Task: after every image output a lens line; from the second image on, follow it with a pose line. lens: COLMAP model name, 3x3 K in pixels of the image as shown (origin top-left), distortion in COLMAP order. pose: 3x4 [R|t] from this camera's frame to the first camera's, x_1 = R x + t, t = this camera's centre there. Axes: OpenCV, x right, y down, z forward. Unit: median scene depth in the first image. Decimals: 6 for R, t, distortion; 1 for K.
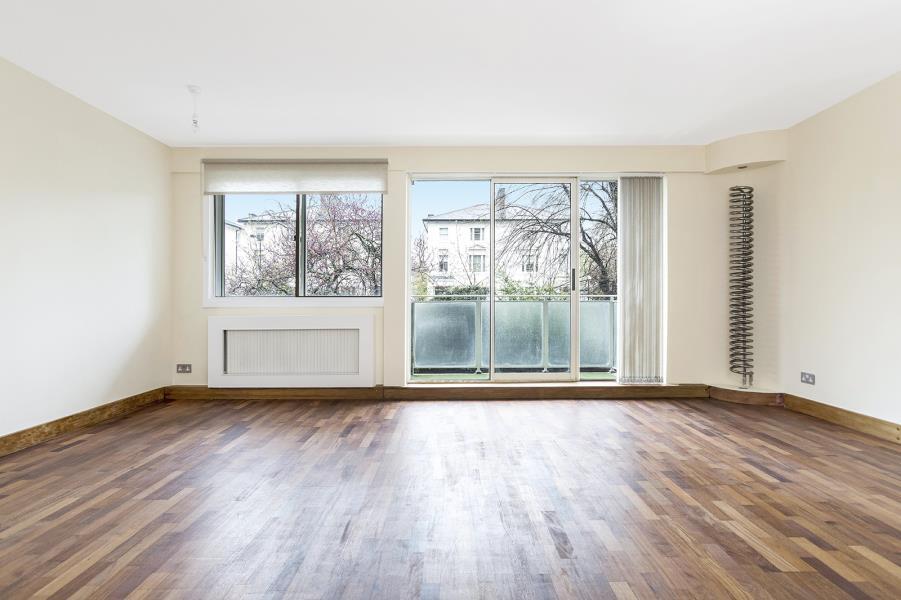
lens RADIAL K [[483.5, 0, 450.5], [0, 483.5, 300.0], [0, 0, 1]] dist [-0.000584, 0.000476]
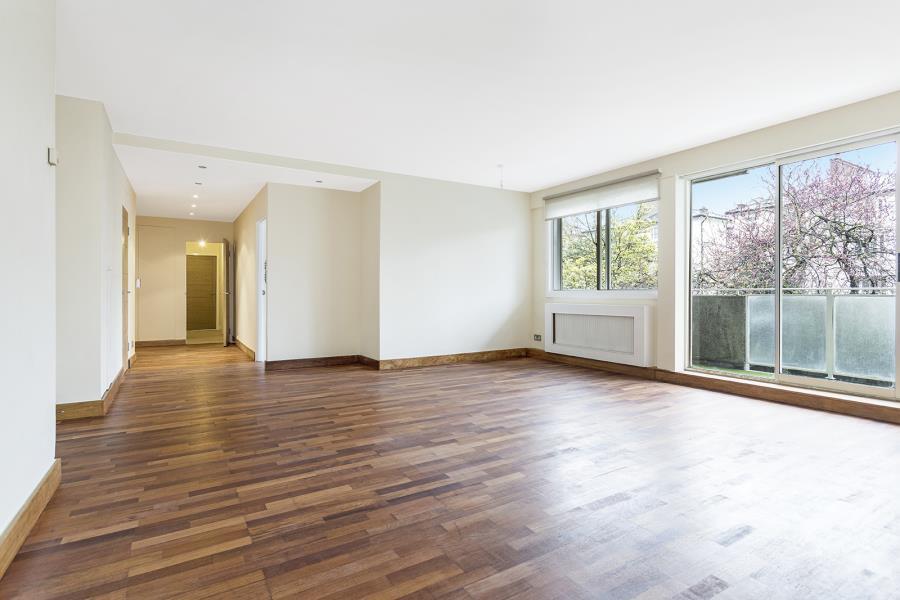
lens RADIAL K [[482.9, 0, 450.0], [0, 482.9, 300.0], [0, 0, 1]] dist [-0.000584, 0.000476]
pose [[0.500770, 0.017367, -0.865406, 0.609904], [-0.003469, 0.999831, 0.018057, -0.002225], [0.865574, -0.006040, 0.500745, 0.006811]]
